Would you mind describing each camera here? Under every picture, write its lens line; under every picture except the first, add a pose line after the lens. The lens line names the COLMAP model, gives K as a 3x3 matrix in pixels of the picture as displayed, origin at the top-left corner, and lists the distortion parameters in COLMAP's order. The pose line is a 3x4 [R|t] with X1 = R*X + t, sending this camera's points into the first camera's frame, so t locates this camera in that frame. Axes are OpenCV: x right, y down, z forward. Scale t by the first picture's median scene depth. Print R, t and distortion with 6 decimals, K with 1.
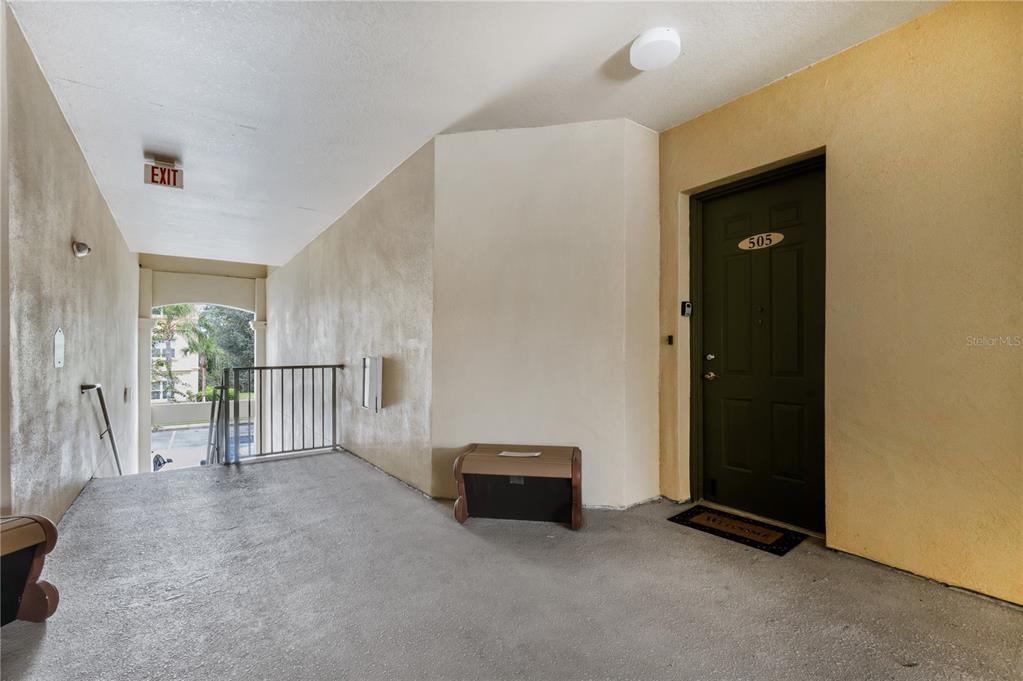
lens RADIAL K [[463.6, 0, 512.6], [0, 463.6, 346.9], [0, 0, 1]] dist [0.005489, 0.000147]
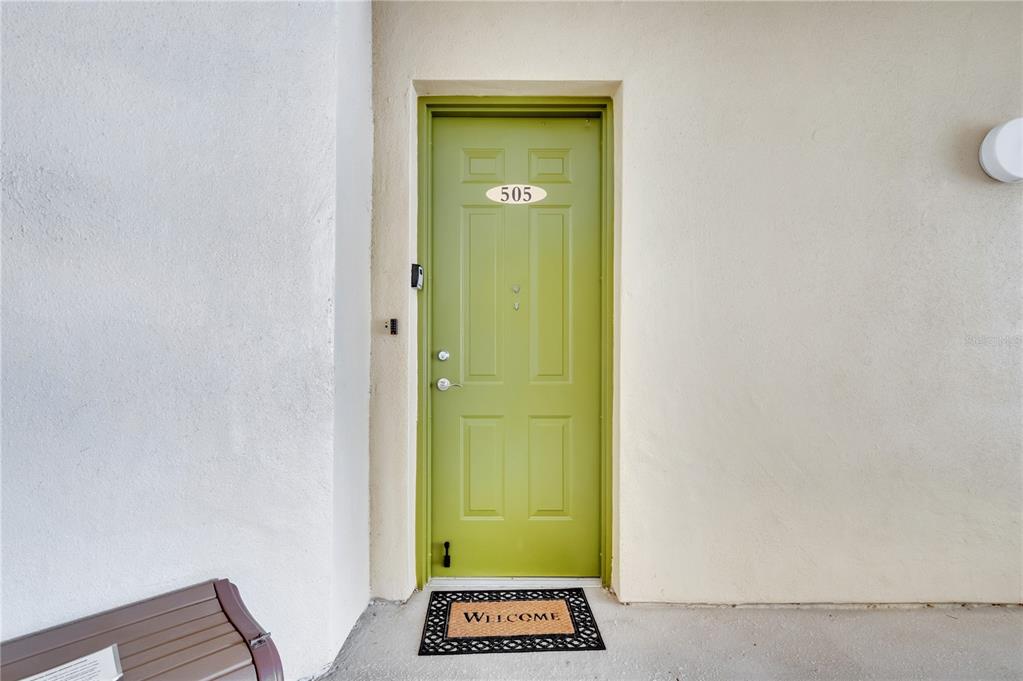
lens RADIAL K [[463.6, 0, 513.4], [0, 463.6, 345.7], [0, 0, 1]] dist [0.005489, 0.000147]
pose [[0.587478, 0.008318, 0.809197, -0.044238], [-0.018735, 0.999819, 0.003323, 0.003995], [-0.809023, -0.017113, 0.587528, 0.552795]]
